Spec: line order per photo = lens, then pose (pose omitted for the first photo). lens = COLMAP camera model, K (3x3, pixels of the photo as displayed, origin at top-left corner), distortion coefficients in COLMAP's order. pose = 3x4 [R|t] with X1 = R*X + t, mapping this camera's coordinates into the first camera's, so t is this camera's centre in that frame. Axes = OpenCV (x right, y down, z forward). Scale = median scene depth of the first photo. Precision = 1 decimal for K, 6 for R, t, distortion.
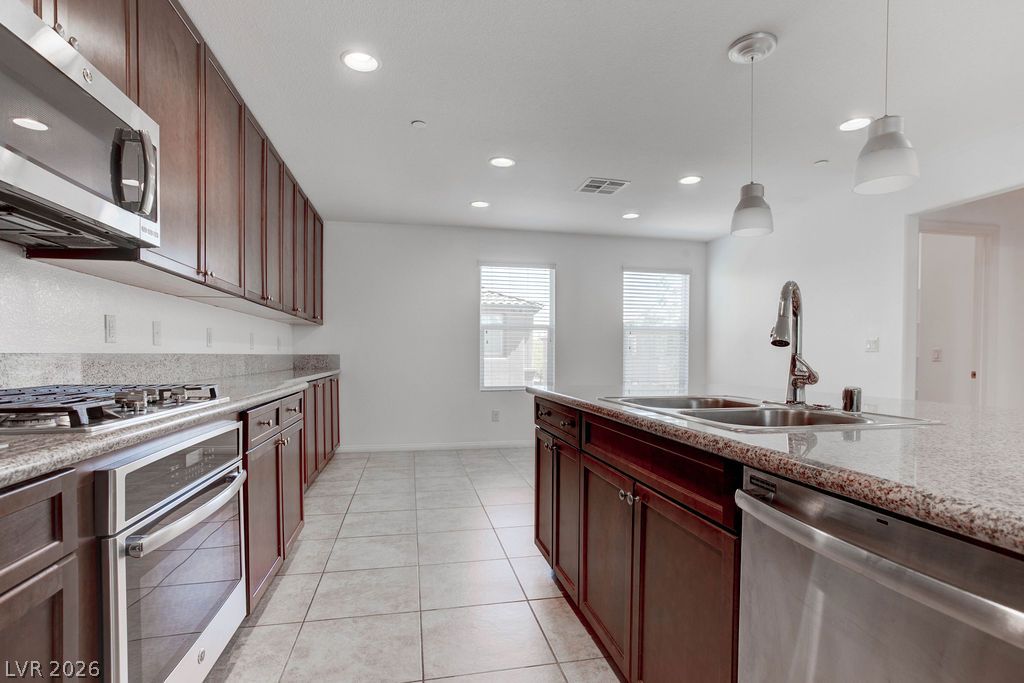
lens RADIAL K [[502.5, 0, 518.5], [0, 502.5, 366.3], [0, 0, 1]] dist [-0.047732, 0.031403]
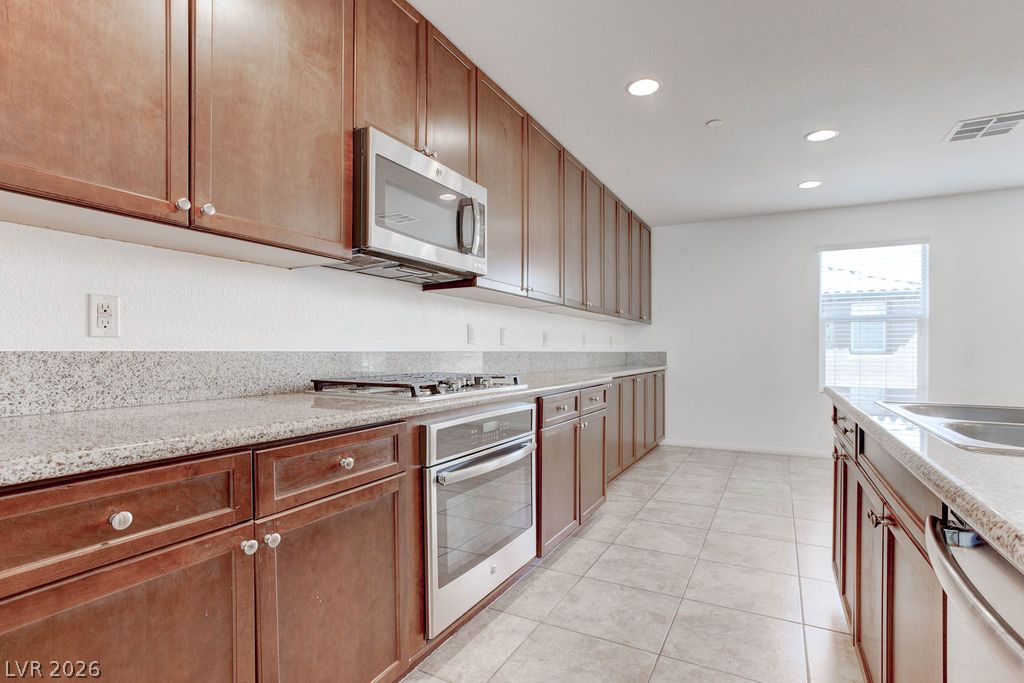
lens RADIAL K [[501.5, 0, 518.9], [0, 501.5, 356.8], [0, 0, 1]] dist [-0.055160, 0.029624]
pose [[0.768417, 0.003066, -0.639942, 0.141778], [-0.011446, 0.999894, -0.008953, 0.000576], [0.639847, 0.014205, 0.768371, -0.014802]]
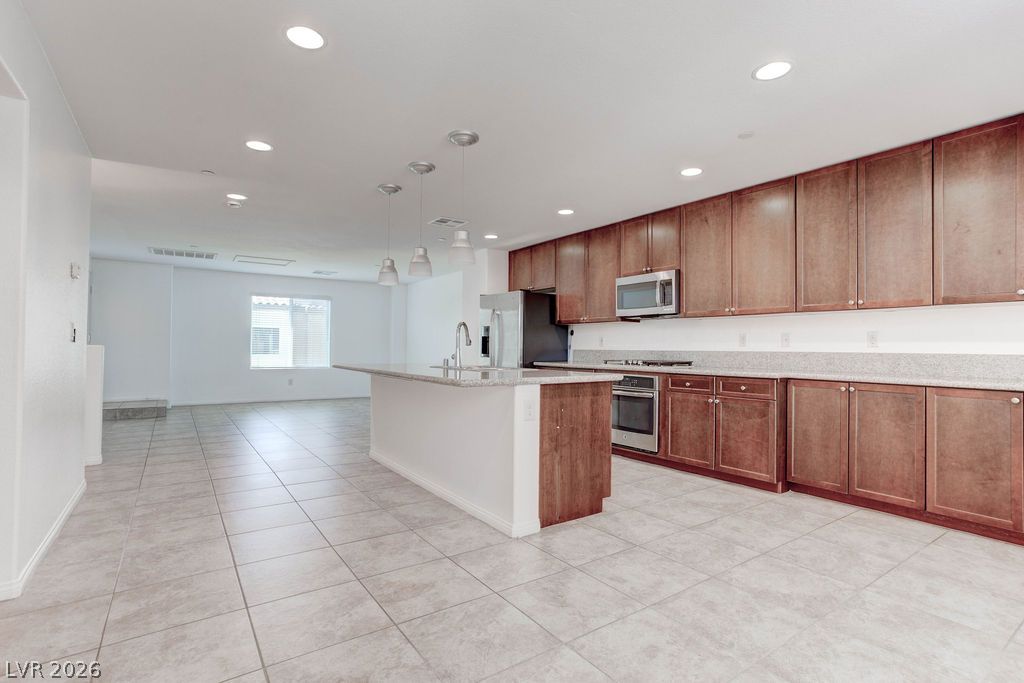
lens RADIAL K [[493.7, 0, 516.4], [0, 493.7, 336.9], [0, 0, 1]] dist [-0.049034, 0.028525]
pose [[-0.922865, -0.021775, -0.384508, 0.667443], [-0.021186, 0.999759, -0.005769, -0.039114], [0.384541, 0.002822, -0.923104, 1.841723]]
